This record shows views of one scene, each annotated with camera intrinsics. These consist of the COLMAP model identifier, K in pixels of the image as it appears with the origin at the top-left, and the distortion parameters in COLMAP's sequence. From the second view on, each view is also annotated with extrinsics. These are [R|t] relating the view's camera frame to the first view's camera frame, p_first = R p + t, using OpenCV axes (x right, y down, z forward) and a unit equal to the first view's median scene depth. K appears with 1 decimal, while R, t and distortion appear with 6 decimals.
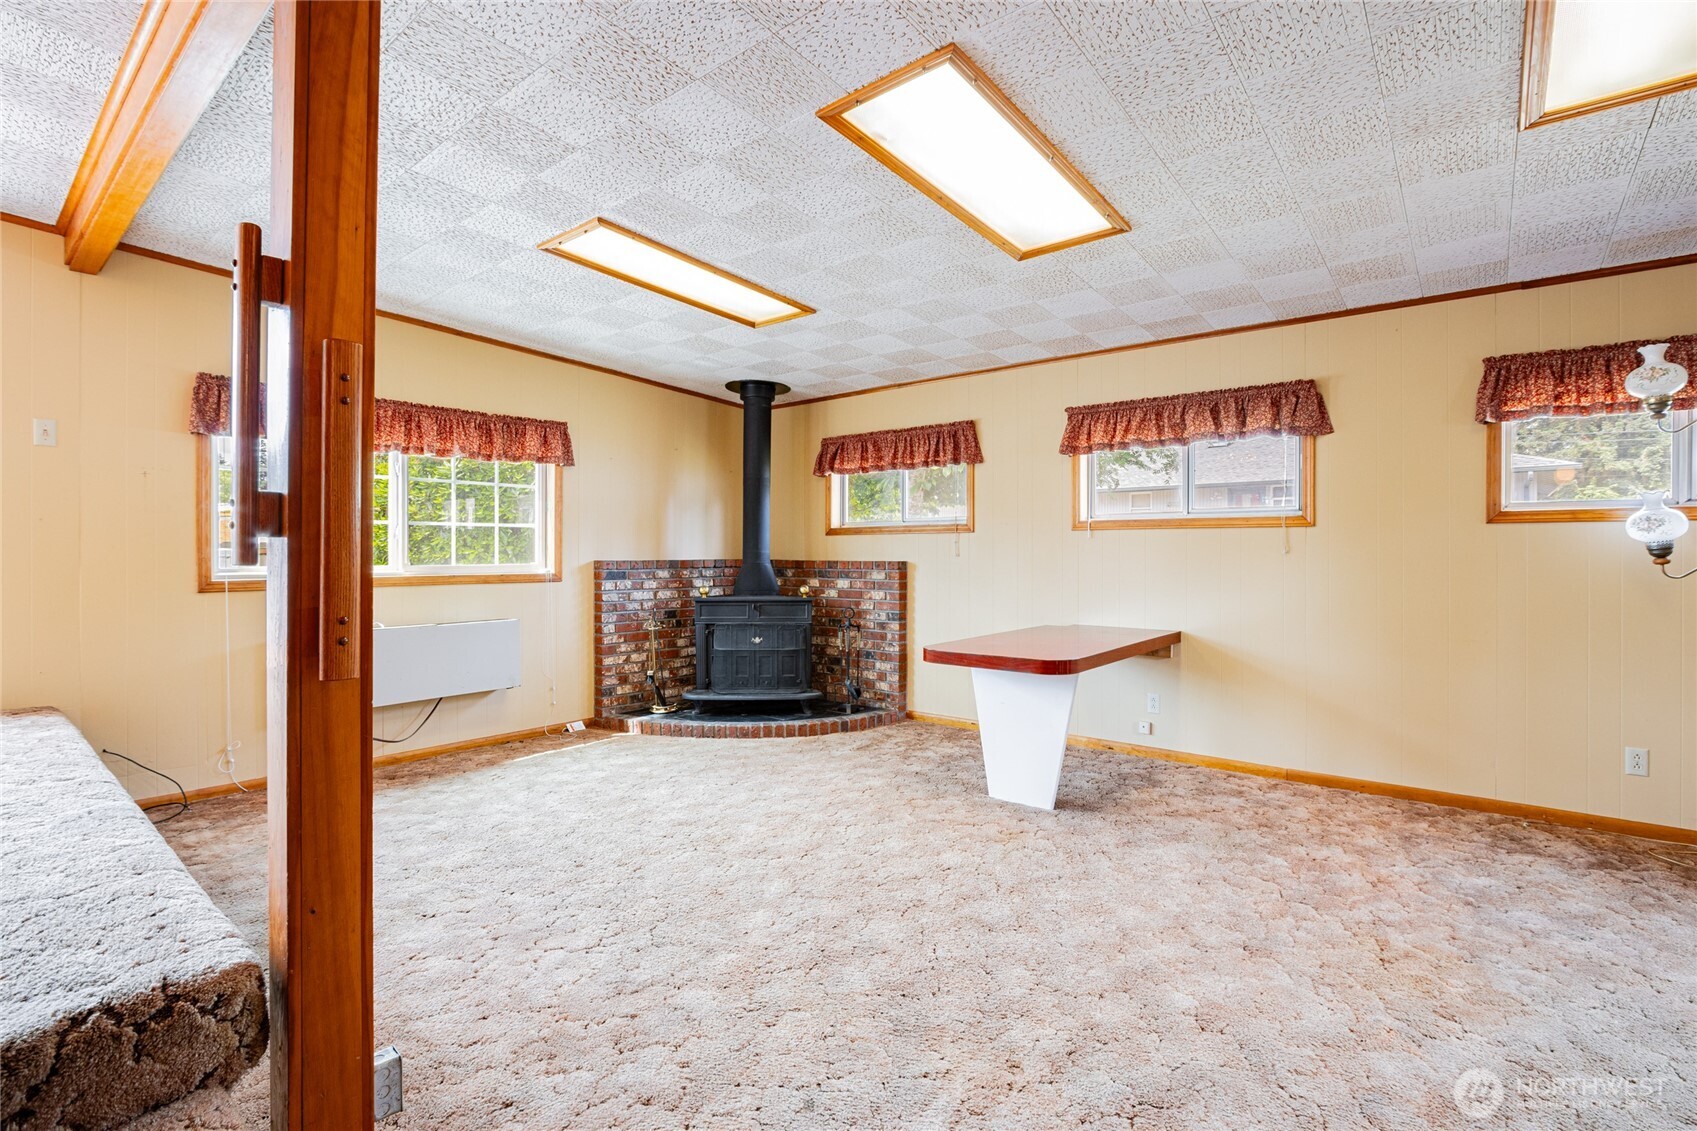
lens RADIAL K [[793.3, 0, 844.6], [0, 793.3, 553.1], [0, 0, 1]] dist [-0.023575, 0.006182]
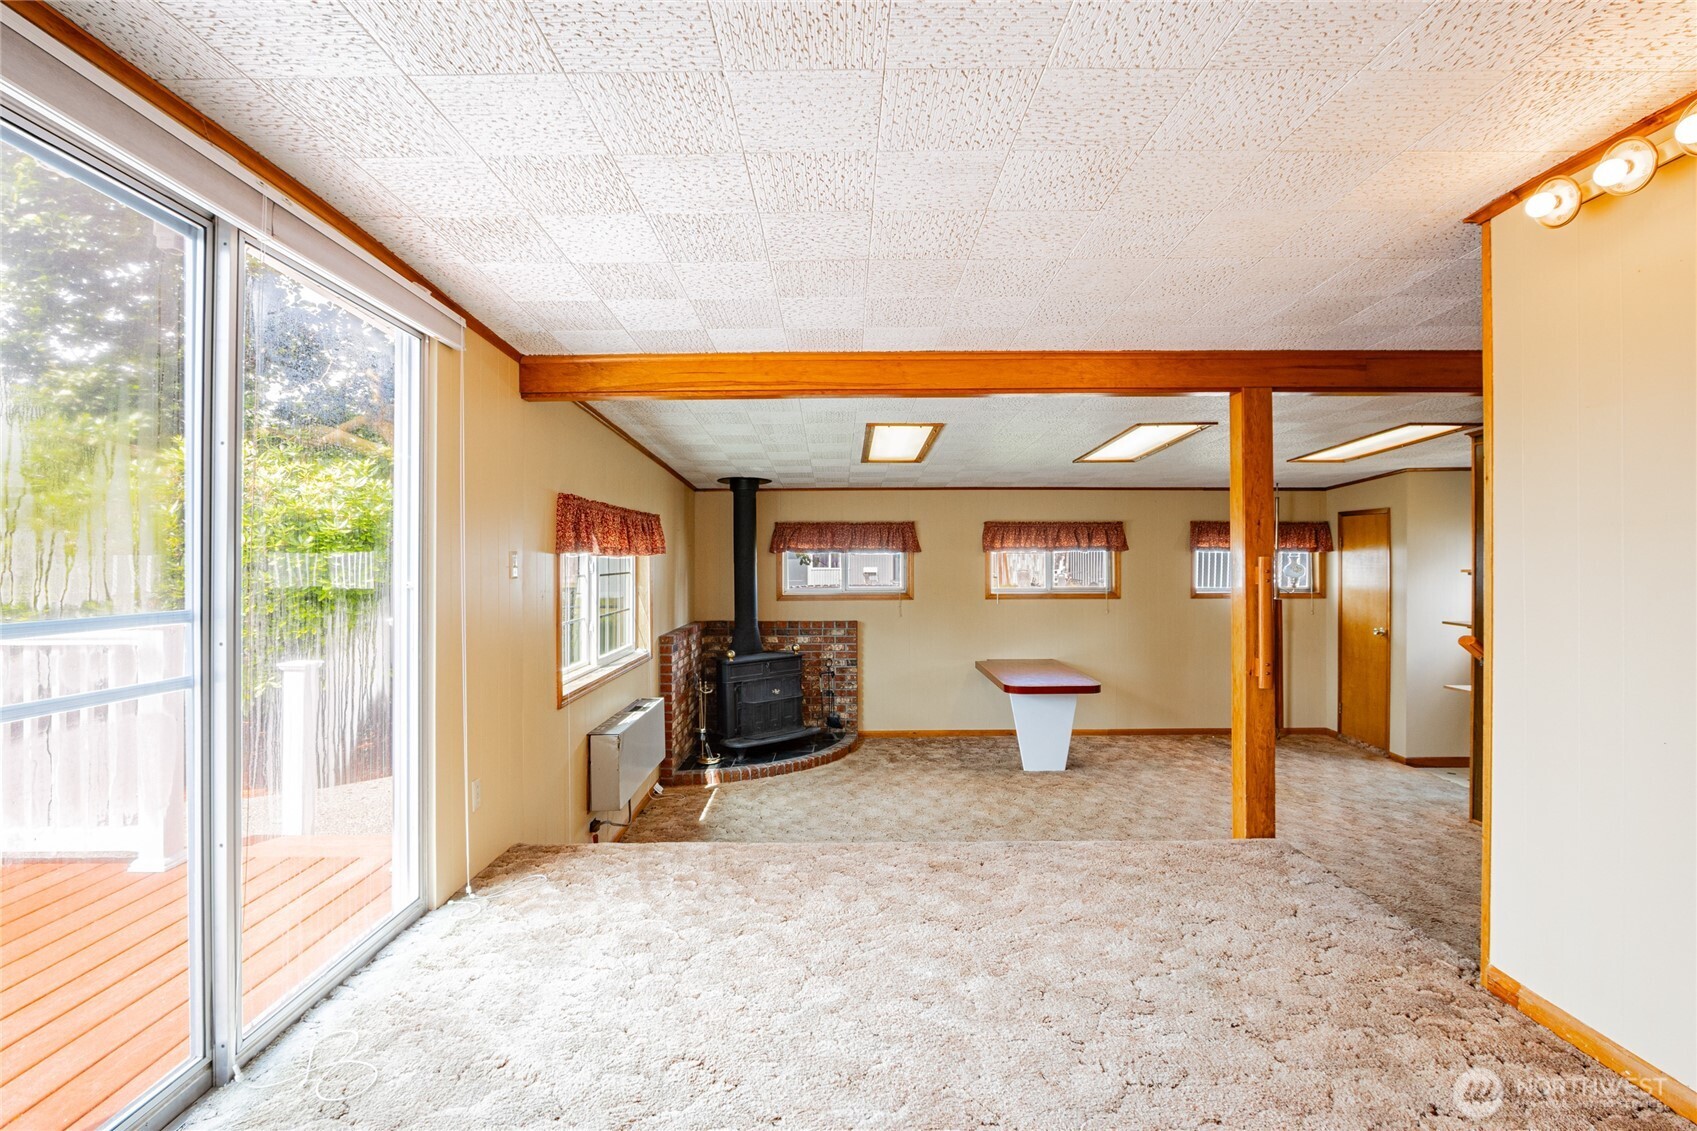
lens RADIAL K [[793.3, 0, 854.8], [0, 793.3, 553.3], [0, 0, 1]] dist [-0.023575, 0.006182]
pose [[0.755535, 0.001482, 0.655106, -0.908561], [0.003461, 0.999974, -0.006253, -0.107208], [-0.655099, 0.006991, 0.755511, -0.015637]]
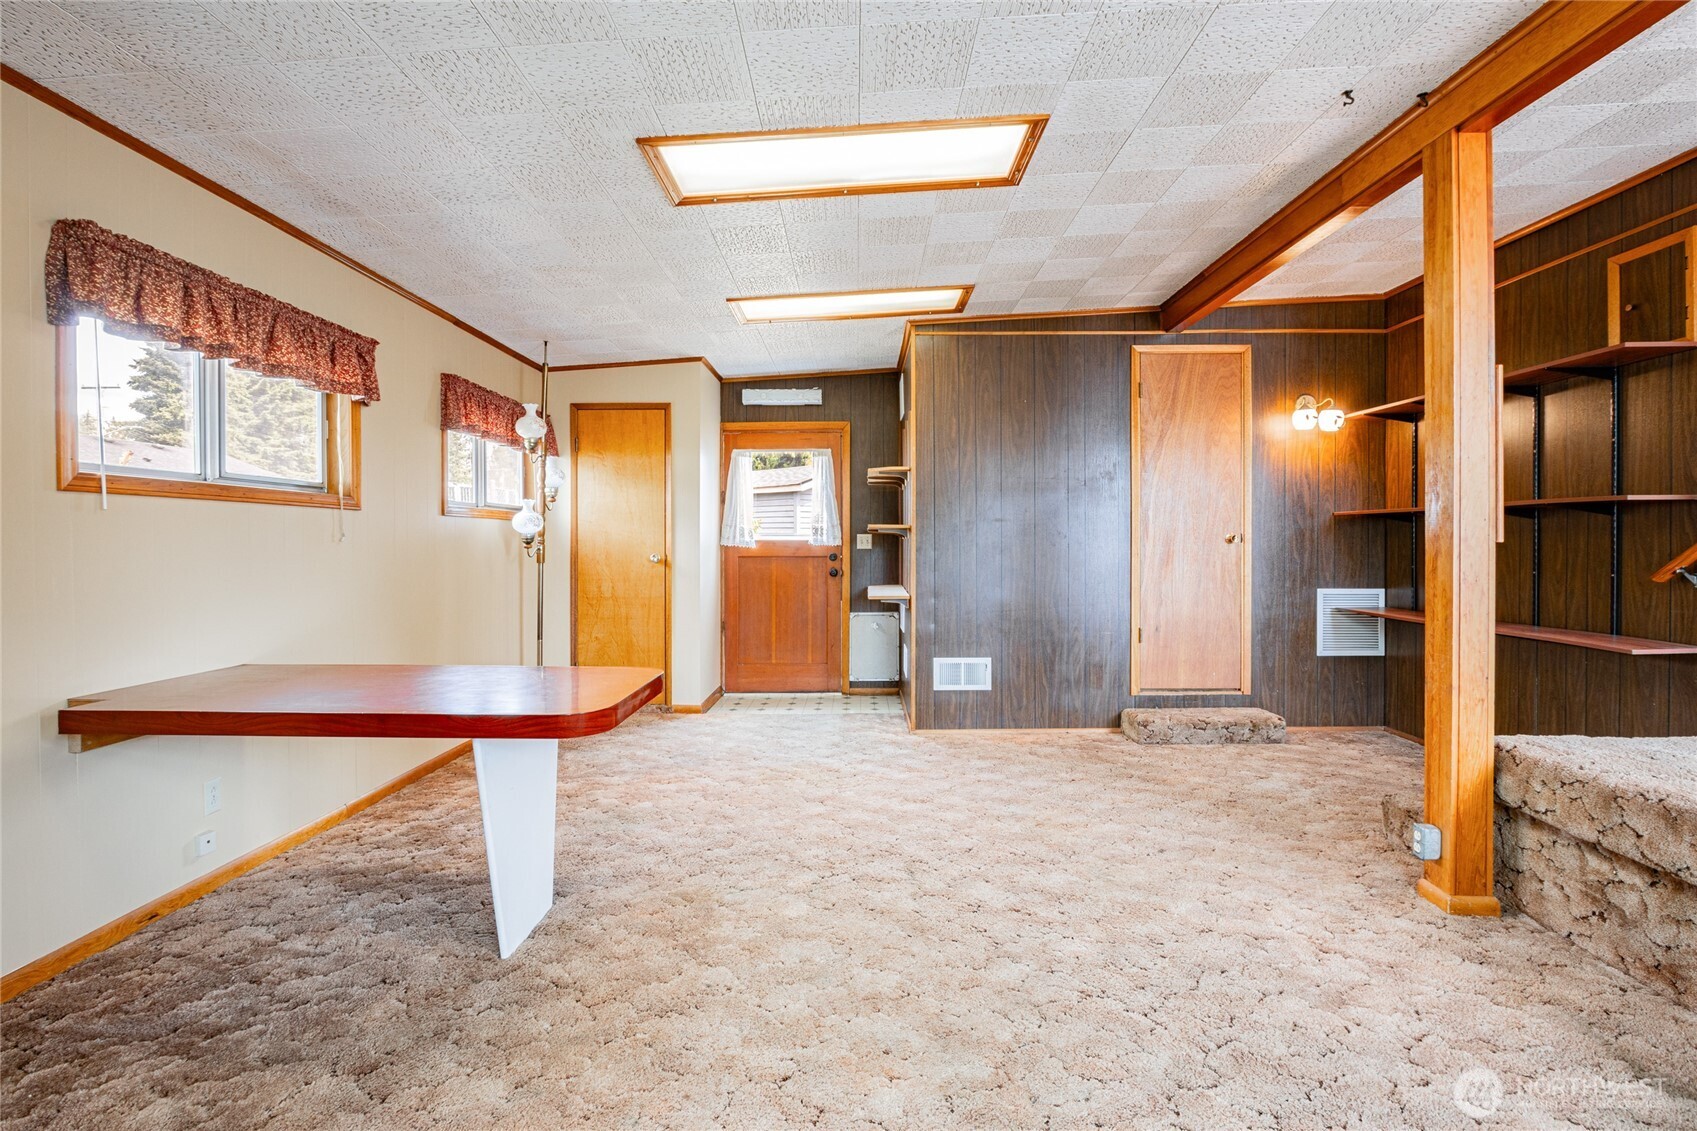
lens RADIAL K [[793.3, 0, 846.0], [0, 793.3, 547.1], [0, 0, 1]] dist [-0.023575, 0.006182]
pose [[-0.628390, -0.003641, 0.777890, -0.329120], [0.005080, 0.999949, 0.008783, 0.000927], [-0.777882, 0.009471, -0.628339, 0.906275]]
